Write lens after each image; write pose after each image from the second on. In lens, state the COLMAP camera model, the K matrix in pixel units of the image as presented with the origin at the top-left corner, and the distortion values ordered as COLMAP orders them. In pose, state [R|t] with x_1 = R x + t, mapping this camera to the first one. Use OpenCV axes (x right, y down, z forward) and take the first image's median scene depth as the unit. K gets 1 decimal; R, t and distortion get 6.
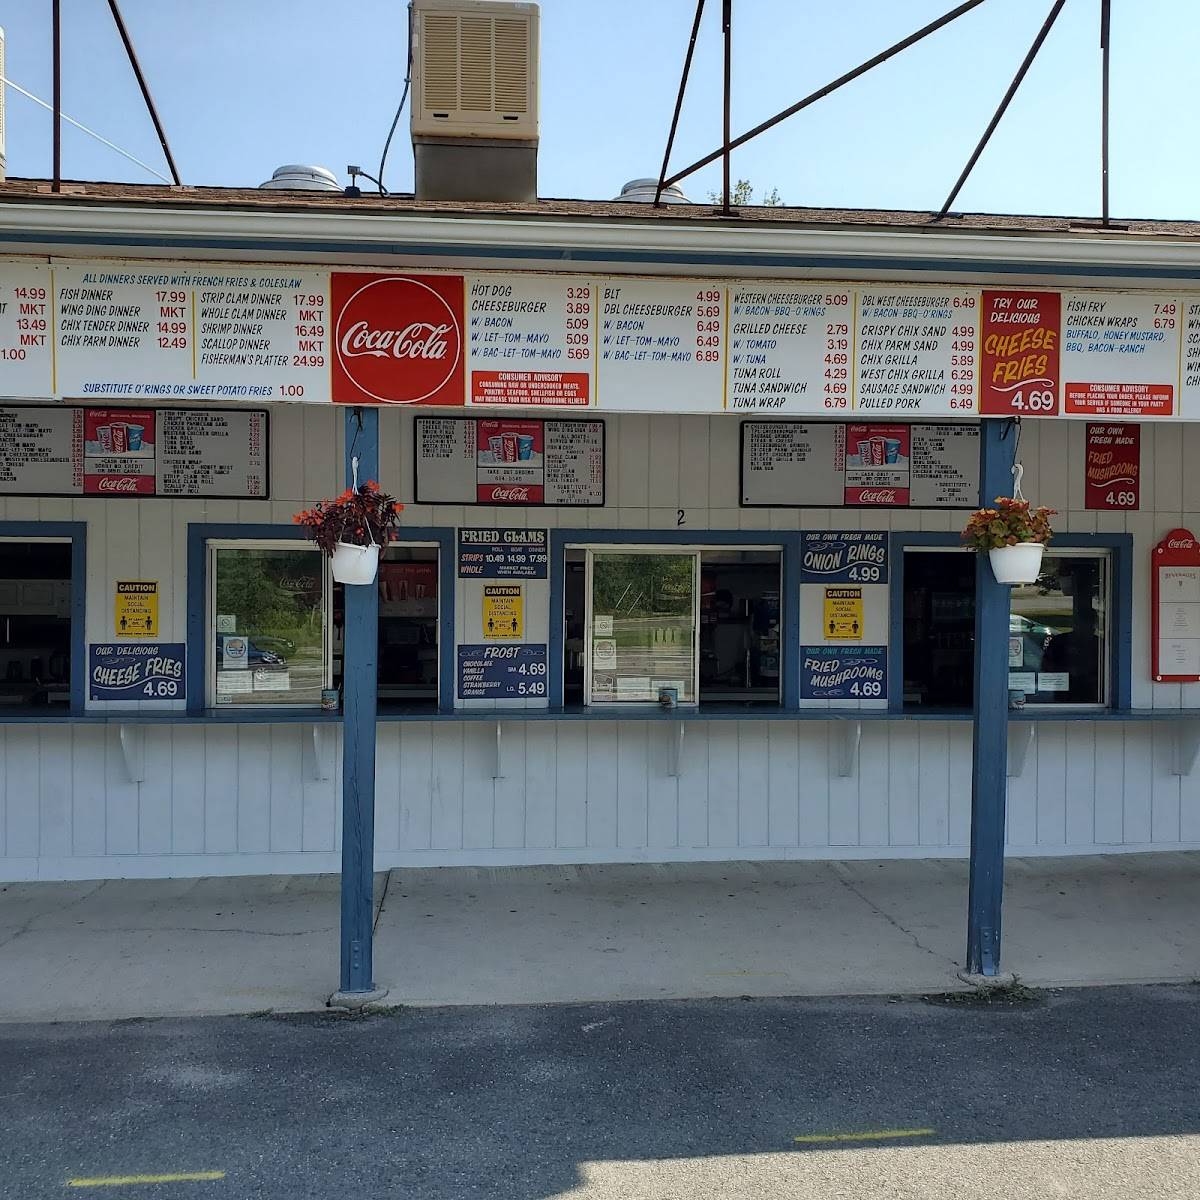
lens RADIAL K [[1193.6, 0, 571.7], [0, 1193.6, 632.1], [0, 0, 1]] dist [0.155221, -0.402123]
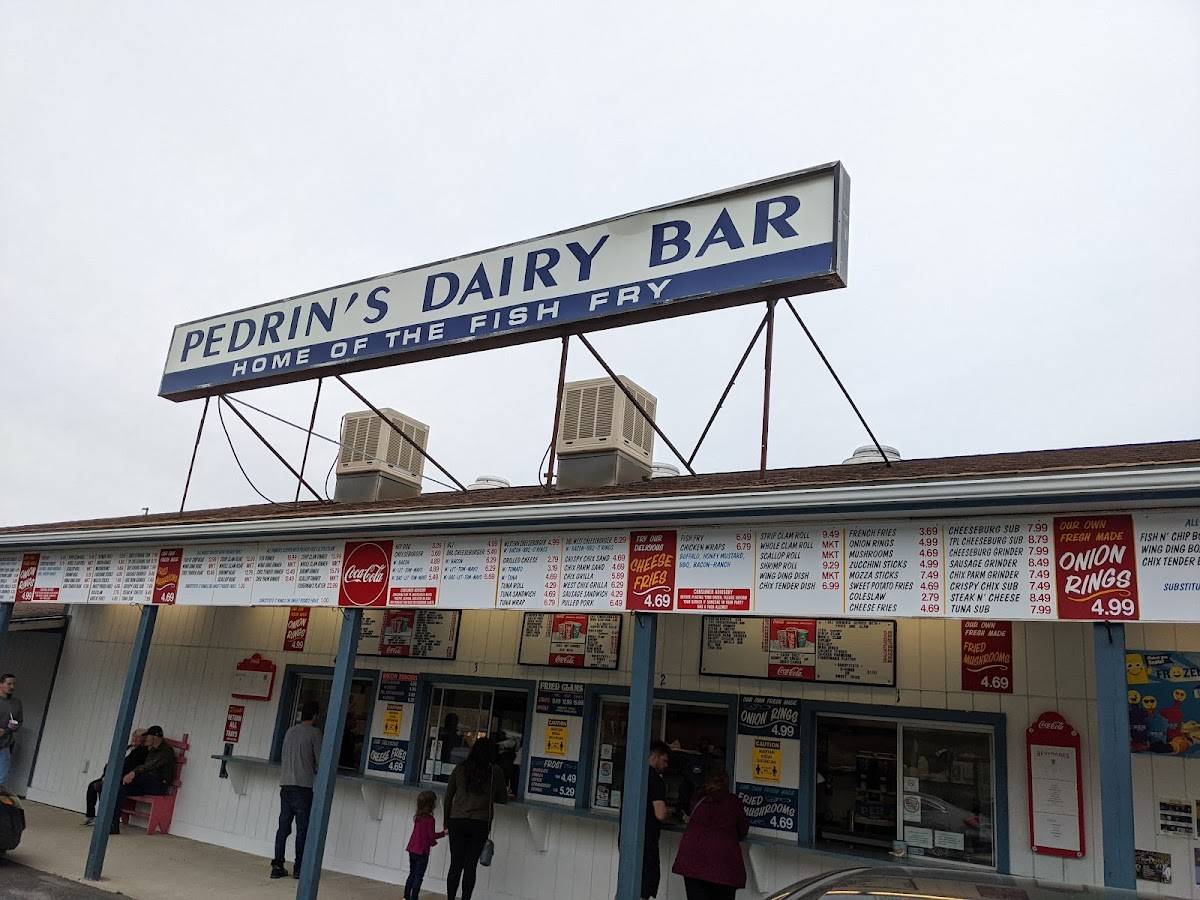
lens RADIAL K [[913.9, 0, 617.1], [0, 913.9, 502.0], [0, 0, 1]] dist [0.109546, -0.235559]
pose [[0.801563, -0.074144, -0.593295, 1.029209], [-0.105644, 0.959107, -0.262589, -0.005457], [0.588503, 0.273159, 0.760952, 0.074225]]
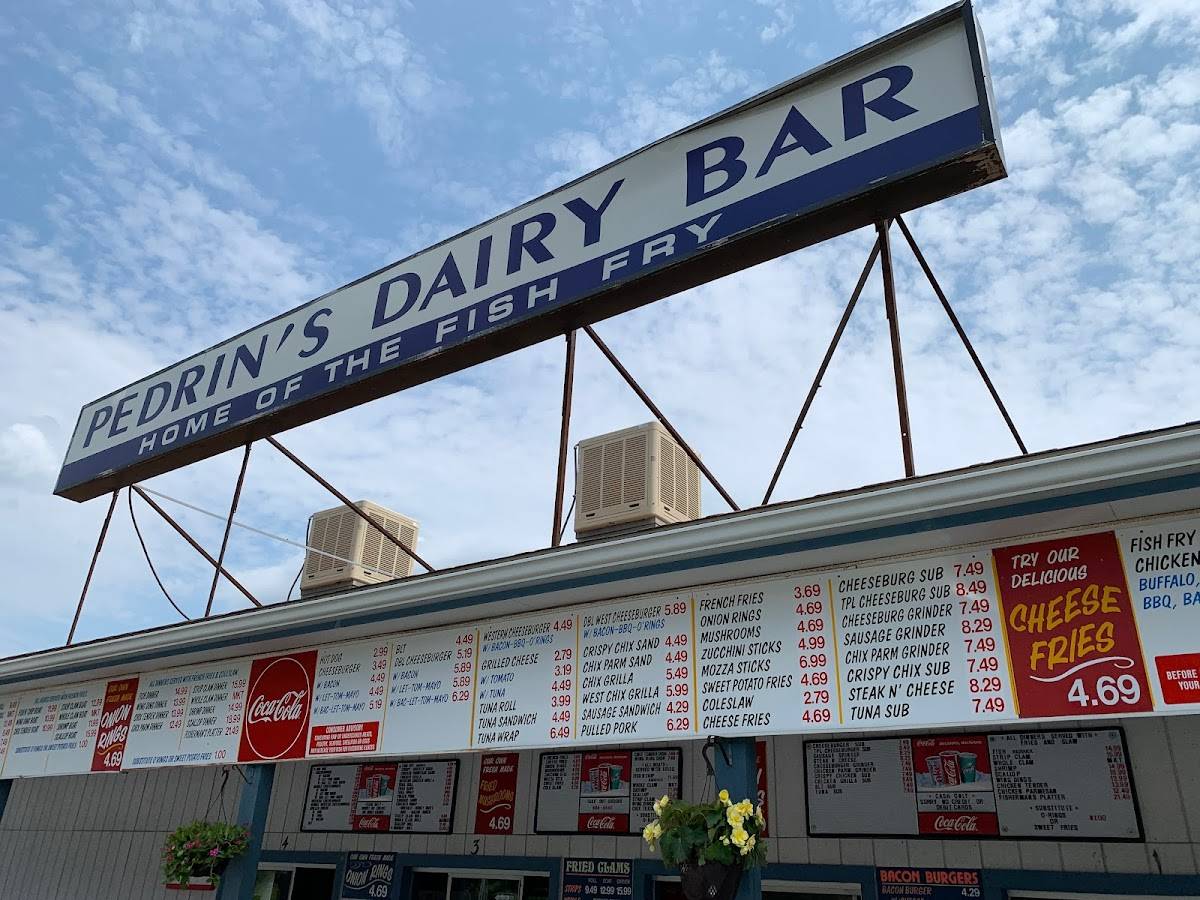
lens RADIAL K [[896.7, 0, 637.6], [0, 896.7, 475.2], [0, 0, 1]] dist [0.088276, -0.149236]
pose [[0.783439, -0.231638, -0.576686, 0.710517], [-0.045833, 0.903879, -0.425326, -0.074822], [0.619776, 0.359648, 0.697517, 0.473789]]
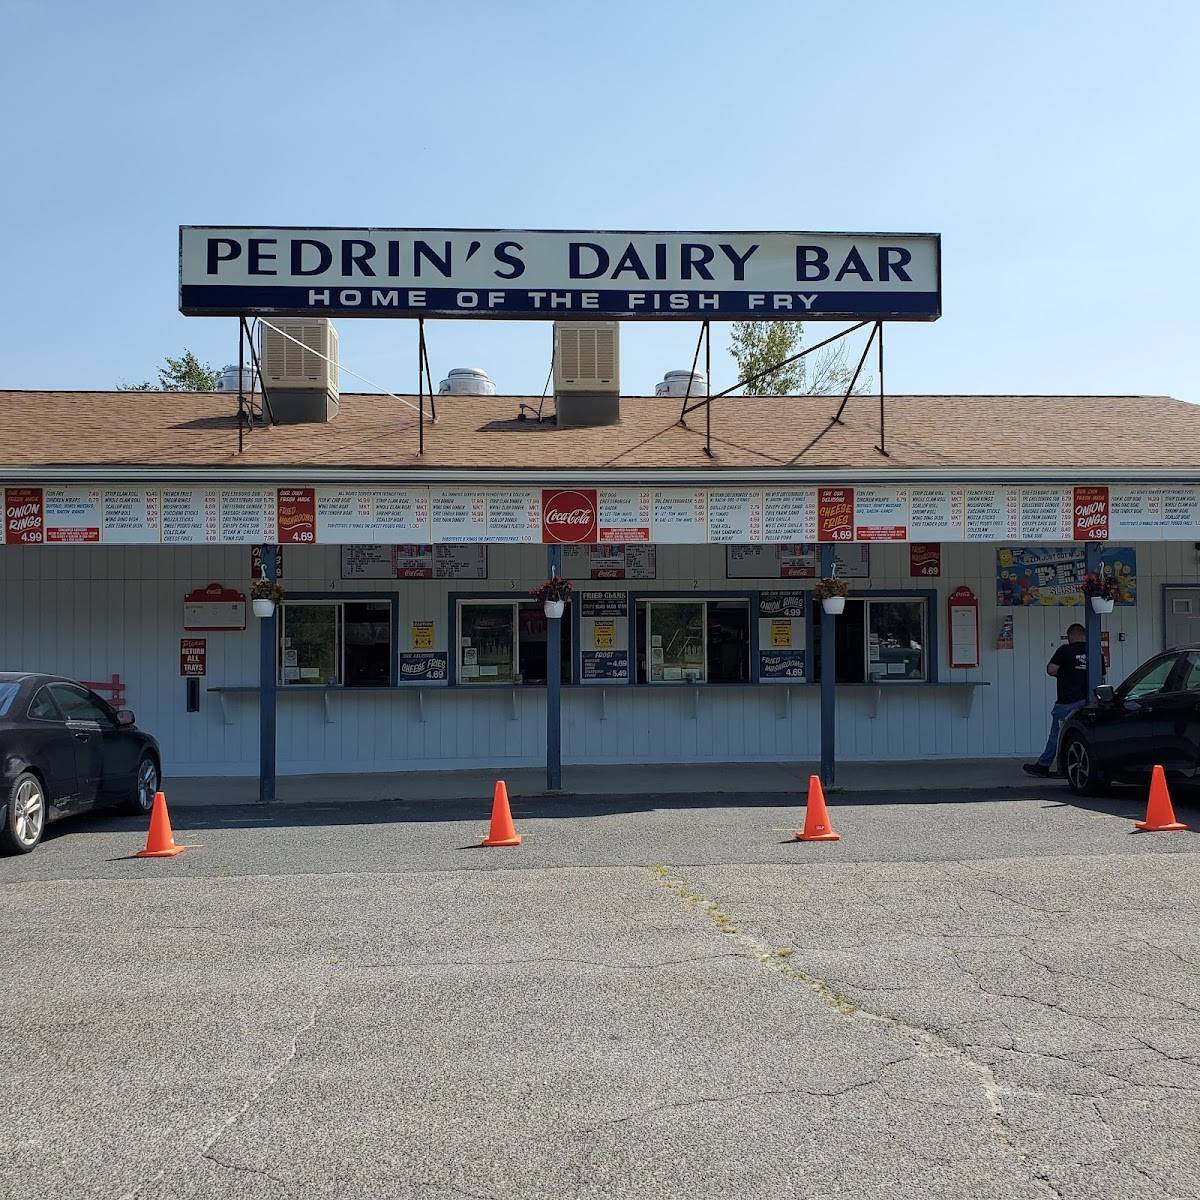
lens RADIAL K [[1175.6, 0, 579.4], [0, 1175.6, 661.2], [0, 0, 1]] dist [0.218138, -0.651918]
pose [[0.999203, -0.011793, -0.038141, -0.036081], [0.011164, 0.999799, -0.016657, 0.082231], [0.038330, 0.016218, 0.999134, -1.287485]]
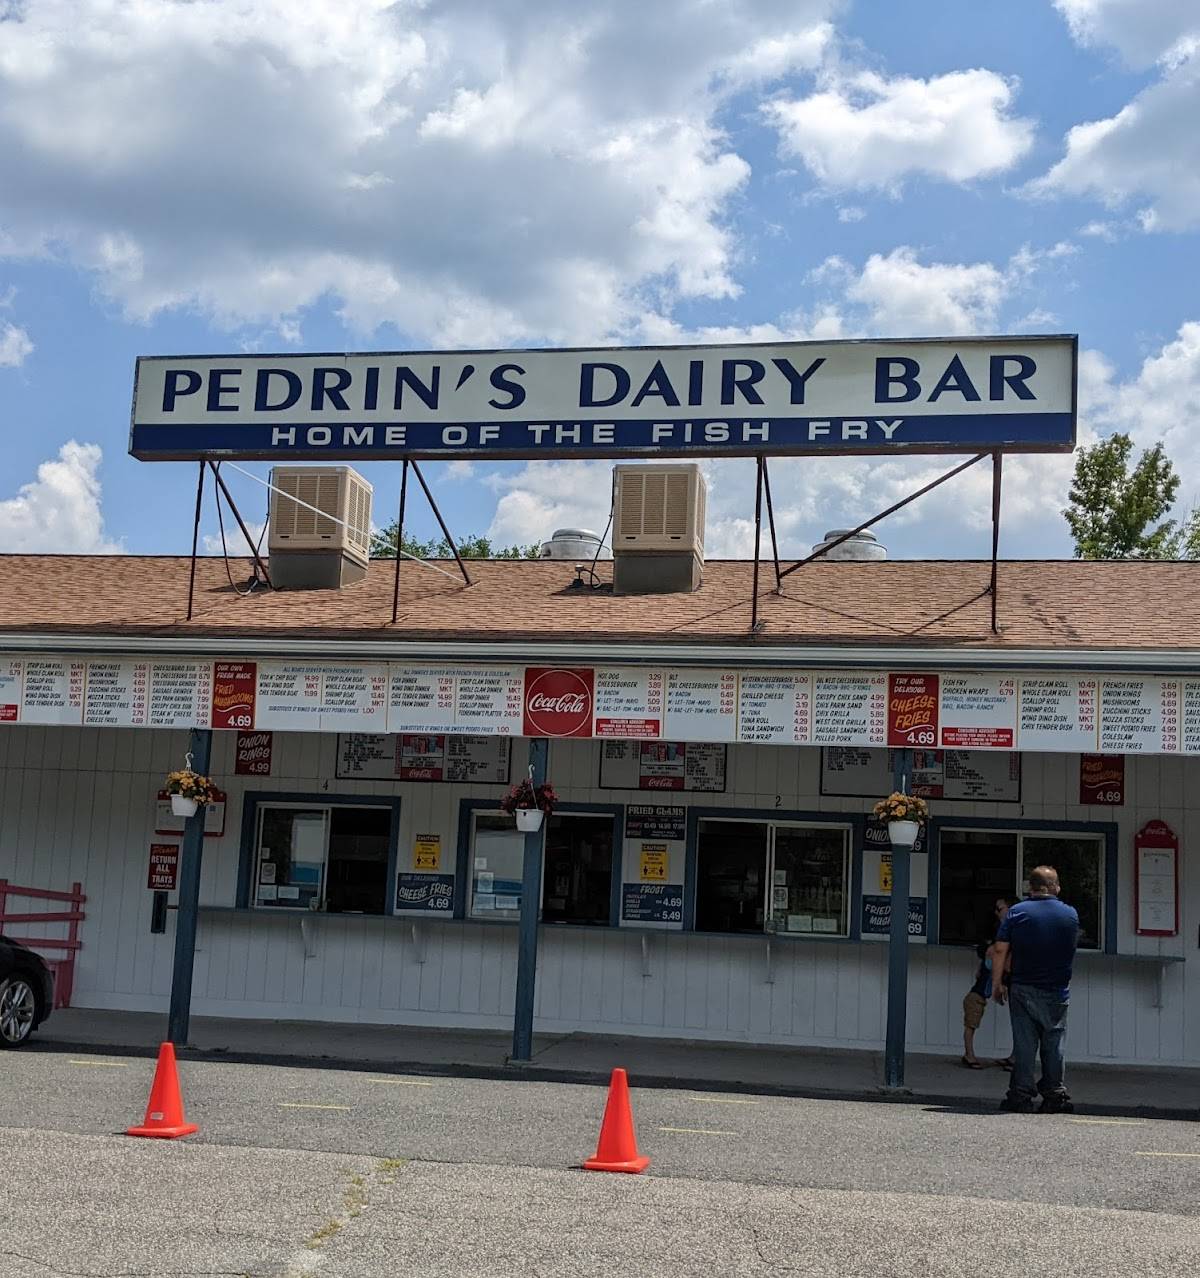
lens RADIAL K [[1618.4, 0, 578.1], [0, 1618.4, 748.8], [0, 0, 1]] dist [0.139012, -0.489343]
pose [[0.956719, 0.014135, -0.290670, 0.586482], [-0.049140, 0.992324, -0.113486, 0.105632], [0.286834, 0.122857, 0.950070, -1.296899]]
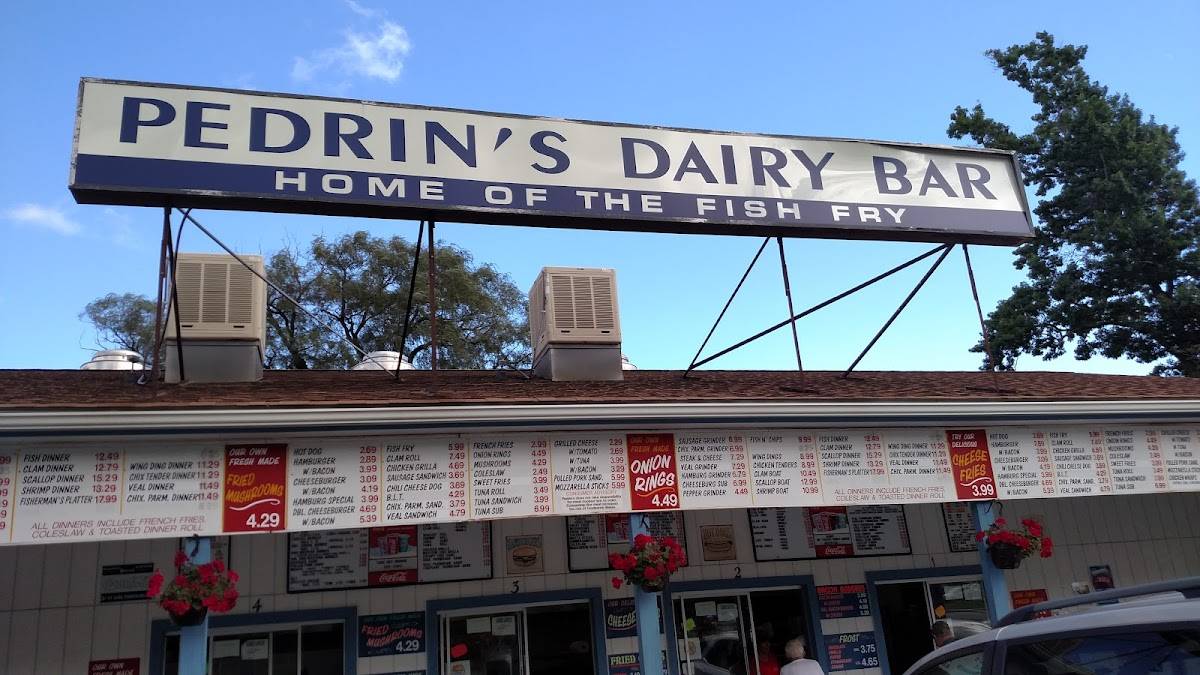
lens RADIAL K [[927.3, 0, 594.5], [0, 927.3, 351.9], [0, 0, 1]] dist [0.256118, -0.574191]
pose [[0.976937, -0.024804, 0.212083, -0.484038], [0.092028, 0.945159, -0.313378, 0.000697], [-0.192679, 0.325668, 0.925643, -0.235311]]
